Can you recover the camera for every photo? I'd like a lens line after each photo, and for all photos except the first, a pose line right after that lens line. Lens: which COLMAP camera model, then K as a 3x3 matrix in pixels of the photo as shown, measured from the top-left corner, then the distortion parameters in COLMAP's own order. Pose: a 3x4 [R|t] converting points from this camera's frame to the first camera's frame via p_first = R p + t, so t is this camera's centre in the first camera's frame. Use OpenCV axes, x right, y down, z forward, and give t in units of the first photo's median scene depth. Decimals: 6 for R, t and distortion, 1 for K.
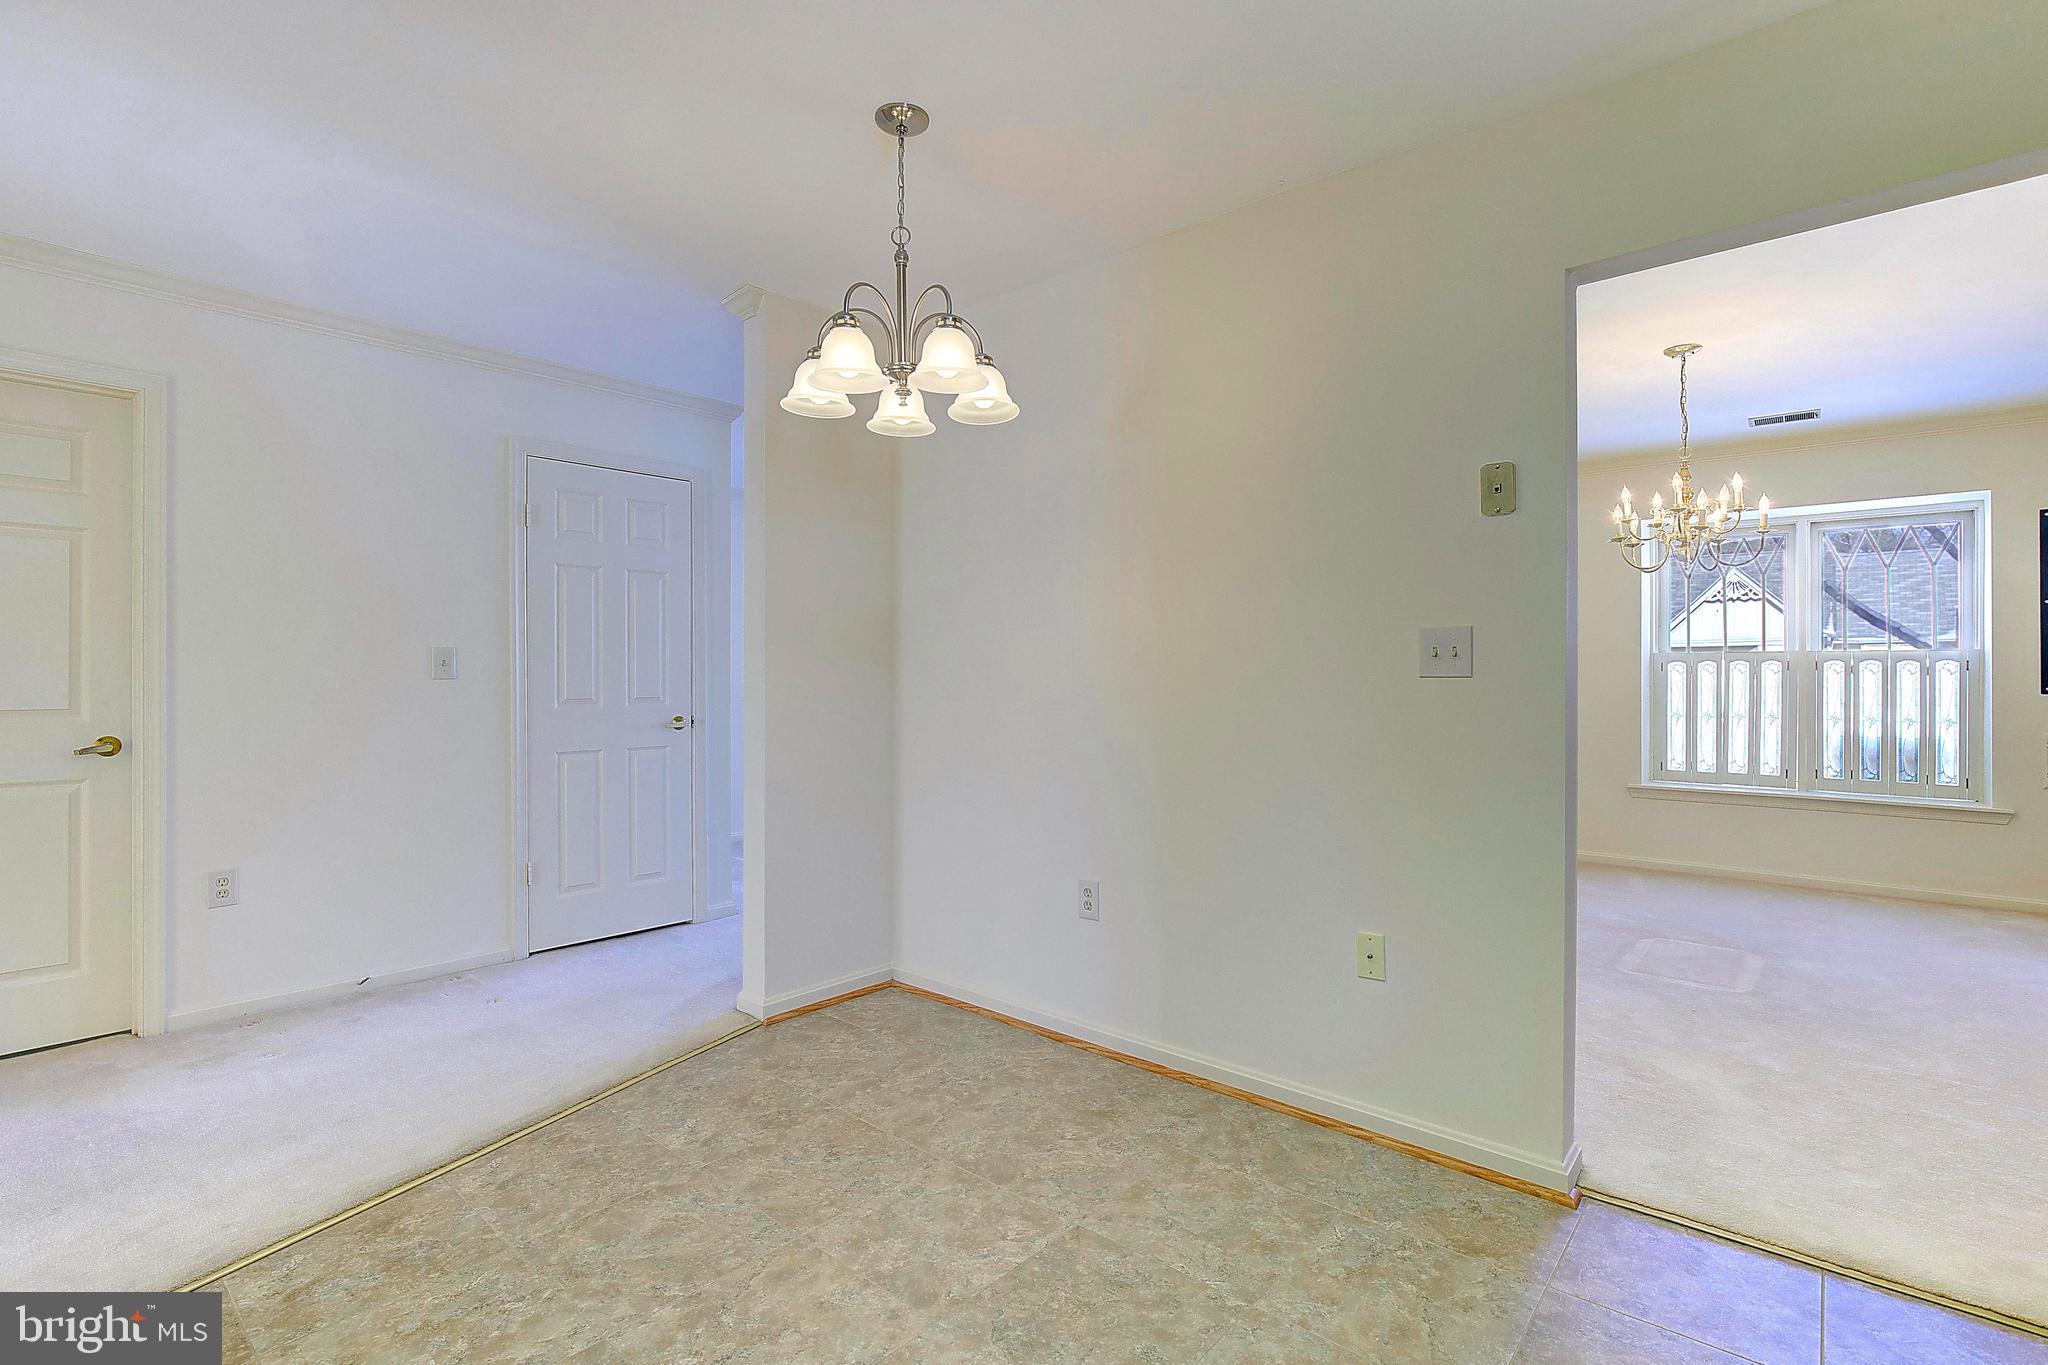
lens RADIAL K [[934.1, 0, 1107.1], [0, 934.1, 678.1], [0, 0, 1]] dist [-0.001013, -0.000142]
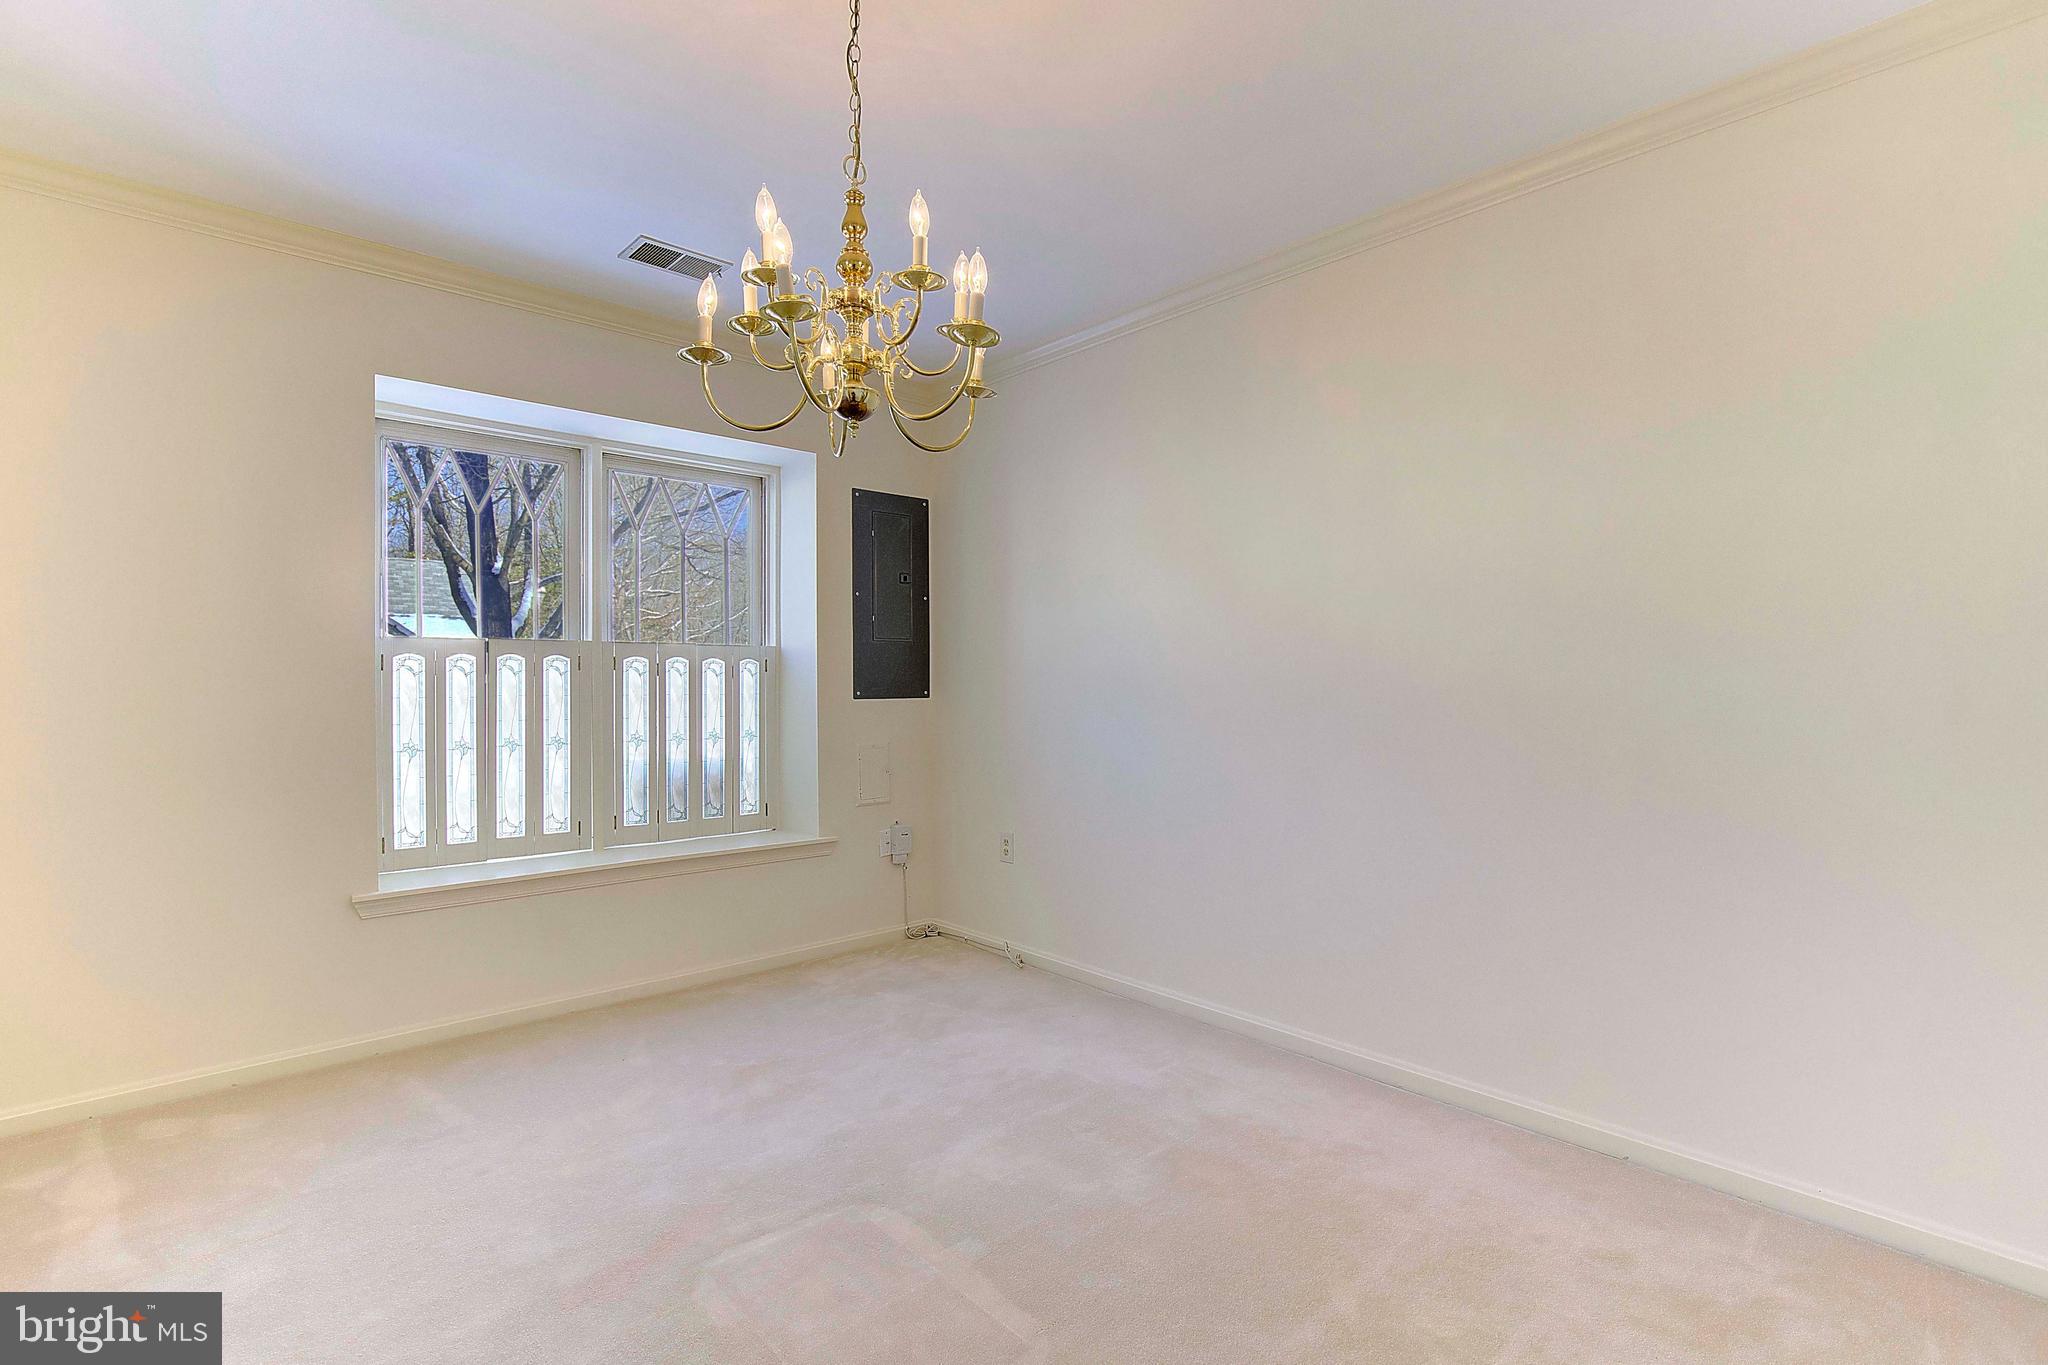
lens RADIAL K [[948.0, 0, 1024.0], [0, 948.0, 682.5], [0, 0, 1]] dist [-0.017793, -0.000027]
pose [[0.164249, -0.004233, 0.986410, 0.125390], [0.002375, 0.999990, 0.003895, -0.001133], [-0.986416, 0.001703, 0.164257, 0.584132]]
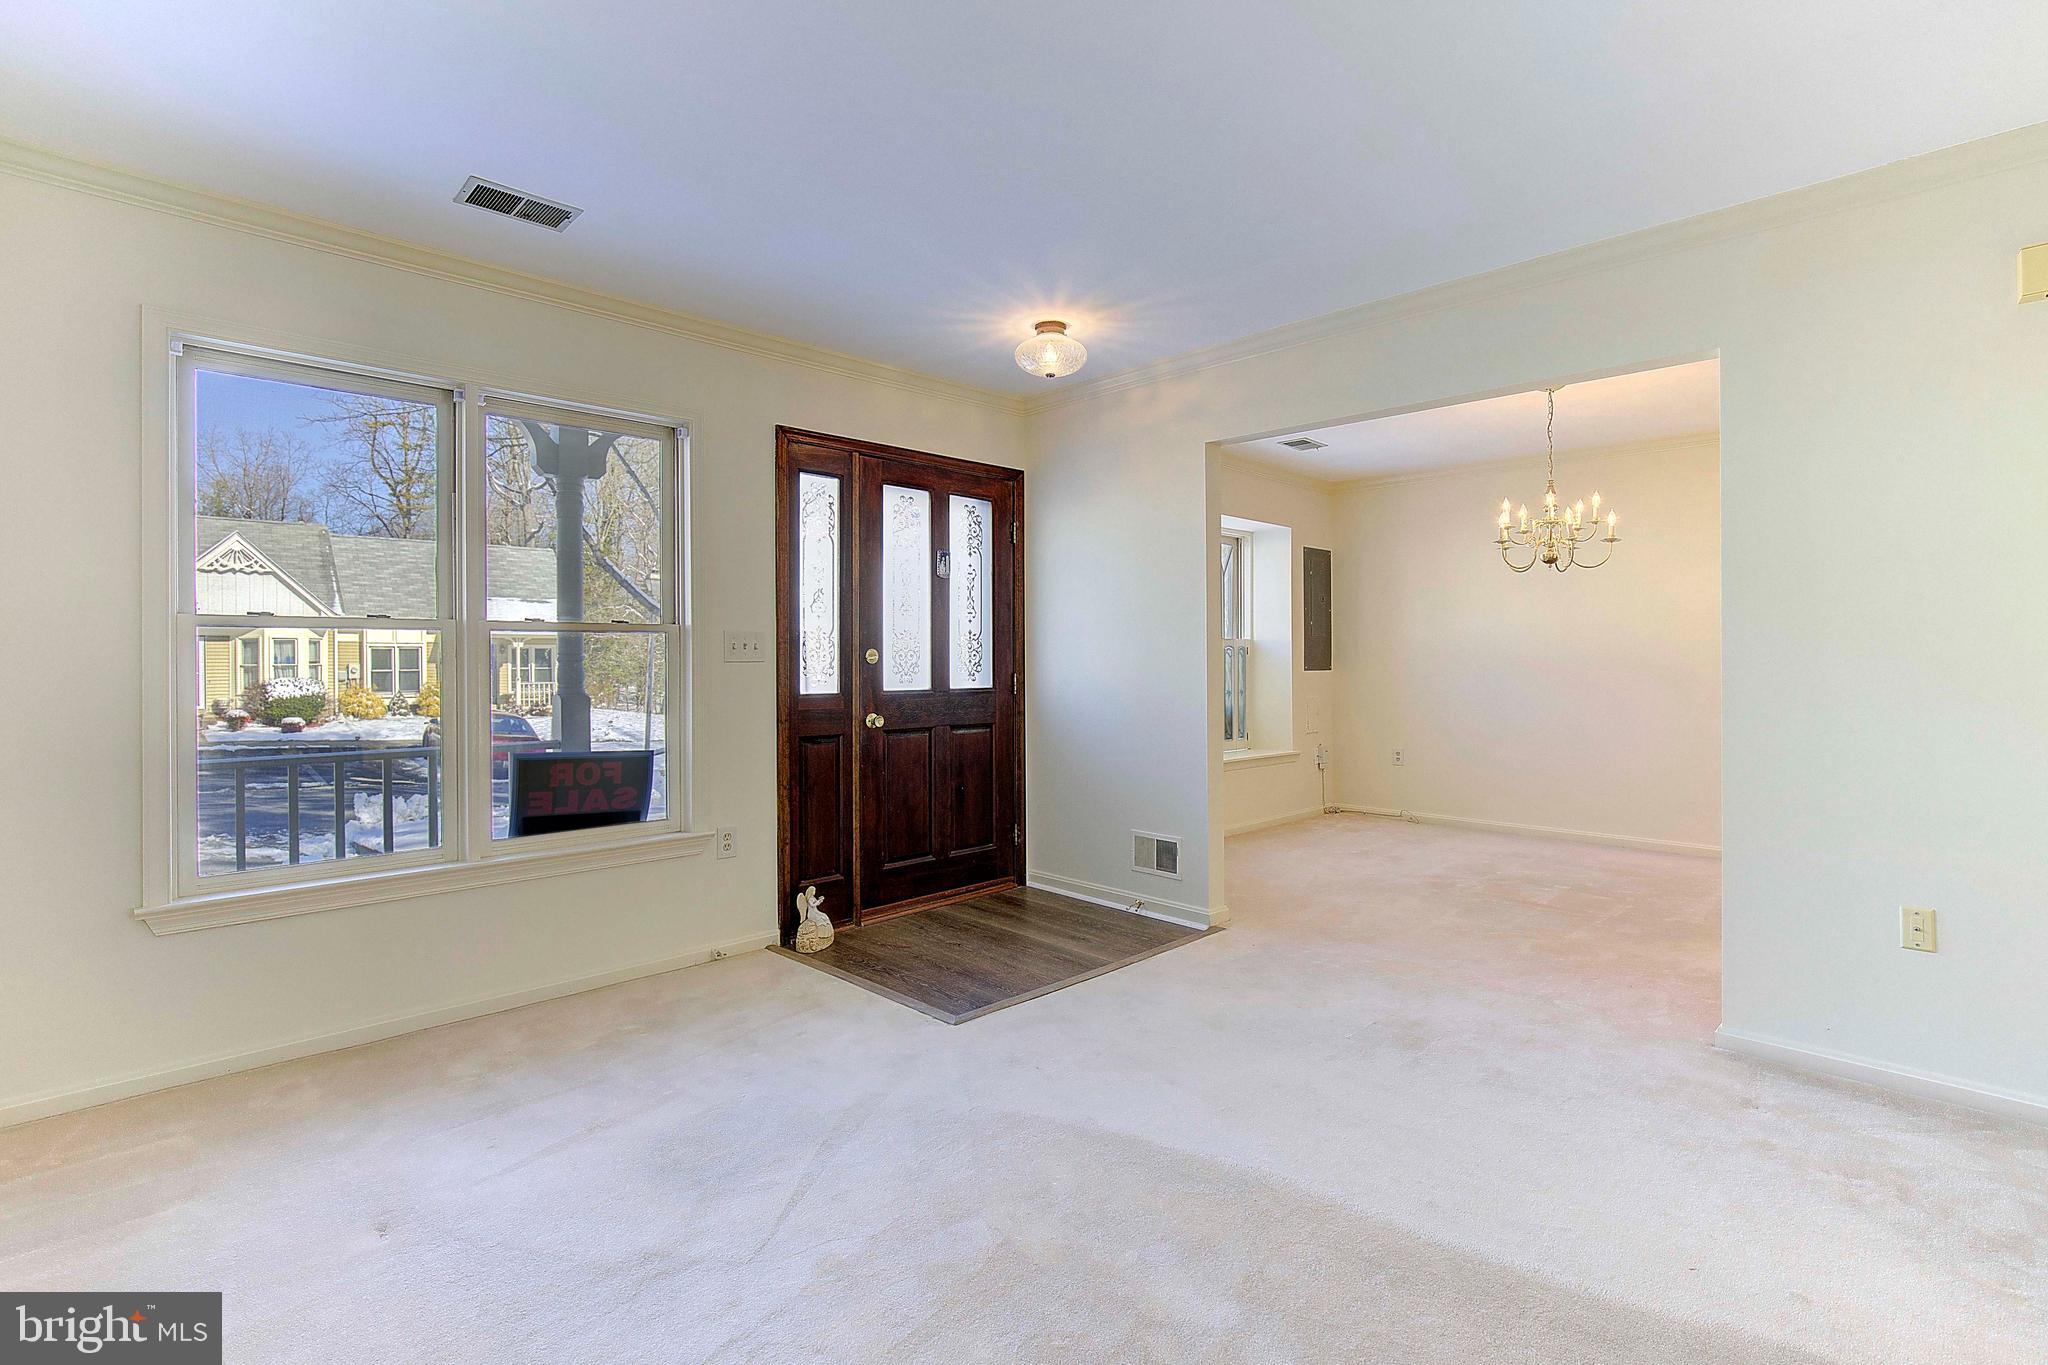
lens RADIAL K [[951.7, 0, 1030.8], [0, 951.7, 662.2], [0, 0, 1]] dist [-0.049593, -0.000124]
pose [[0.126608, -0.003435, 0.991947, -0.466794], [0.002780, 0.999991, 0.003108, -0.002197], [-0.991949, 0.002364, 0.126617, 1.043130]]
